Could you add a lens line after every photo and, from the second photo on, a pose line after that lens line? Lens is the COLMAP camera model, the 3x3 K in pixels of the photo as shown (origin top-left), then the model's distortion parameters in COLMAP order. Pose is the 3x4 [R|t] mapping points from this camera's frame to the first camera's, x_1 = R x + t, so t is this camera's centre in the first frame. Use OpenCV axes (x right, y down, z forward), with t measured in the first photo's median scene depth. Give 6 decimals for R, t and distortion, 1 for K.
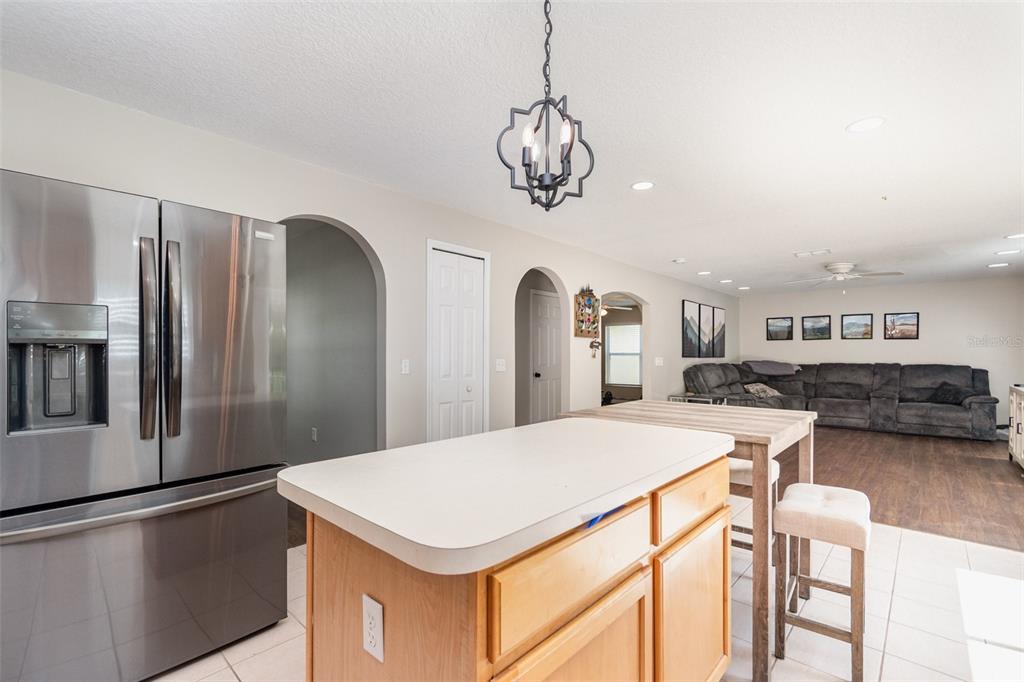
lens RADIAL K [[456.7, 0, 485.9], [0, 456.7, 354.3], [0, 0, 1]] dist [0.000959, -0.002778]
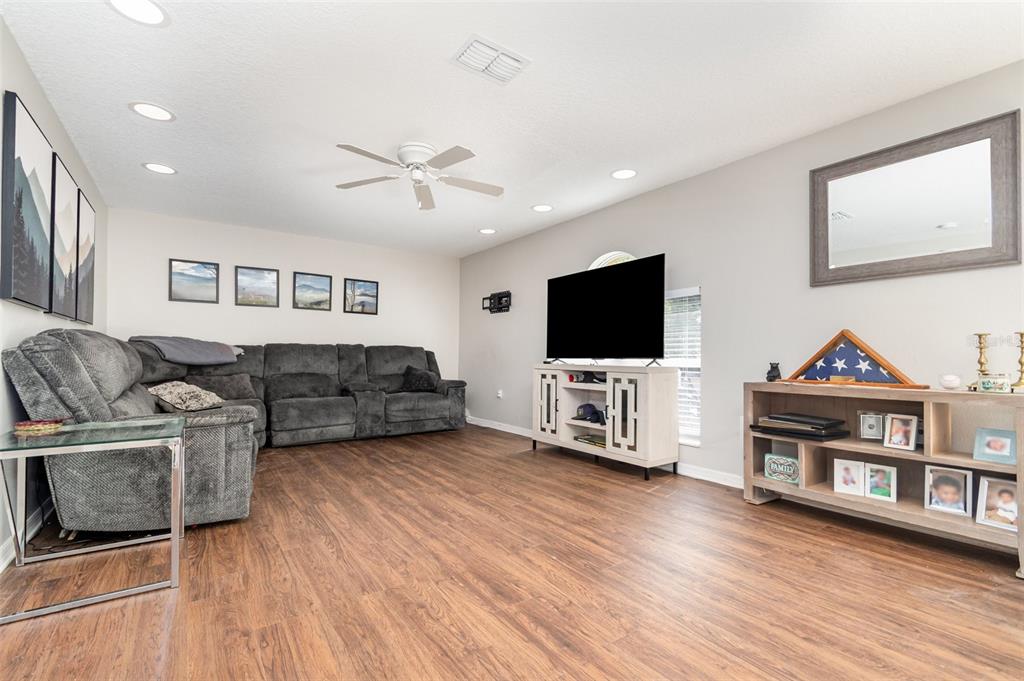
lens RADIAL K [[456.7, 0, 514.7], [0, 456.7, 349.1], [0, 0, 1]] dist [0.000959, -0.002778]
pose [[0.182530, 0.014170, 0.983098, 0.199438], [-0.003683, 0.999899, -0.013728, 0.037077], [-0.983193, -0.001115, 0.182564, 0.602181]]
